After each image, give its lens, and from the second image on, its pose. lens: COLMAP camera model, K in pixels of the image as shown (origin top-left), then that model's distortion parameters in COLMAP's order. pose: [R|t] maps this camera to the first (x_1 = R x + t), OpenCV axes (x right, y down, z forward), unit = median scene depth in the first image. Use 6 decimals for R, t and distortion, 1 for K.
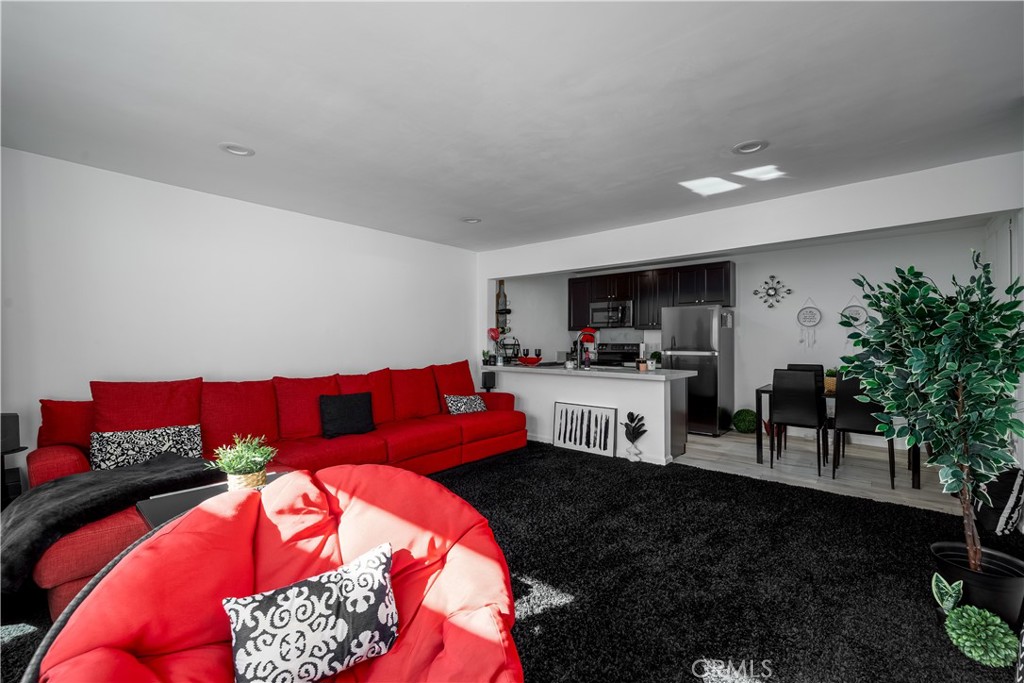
lens RADIAL K [[434.9, 0, 515.5], [0, 434.9, 338.0], [0, 0, 1]] dist [0.000586, 0.000054]
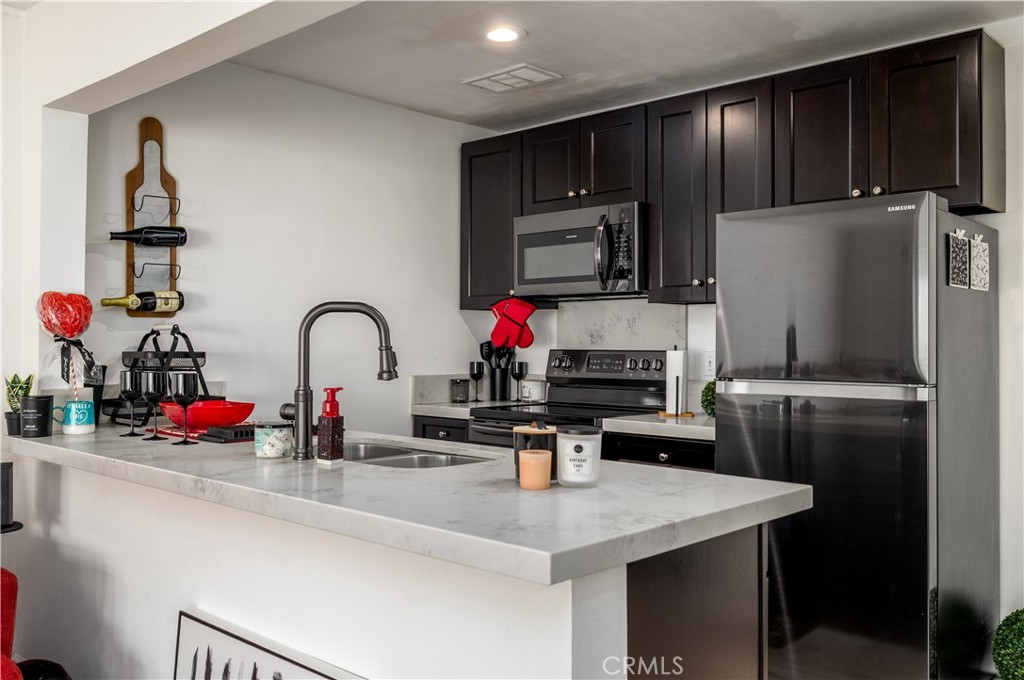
lens RADIAL K [[877.0, 0, 510.1], [0, 877.0, 342.0], [0, 0, 1]] dist [-0.000484, -0.003232]
pose [[0.999018, 0.001299, -0.044296, 0.221488], [-0.001008, 0.999978, 0.006603, 0.003375], [0.044303, -0.006551, 0.998997, 0.438095]]
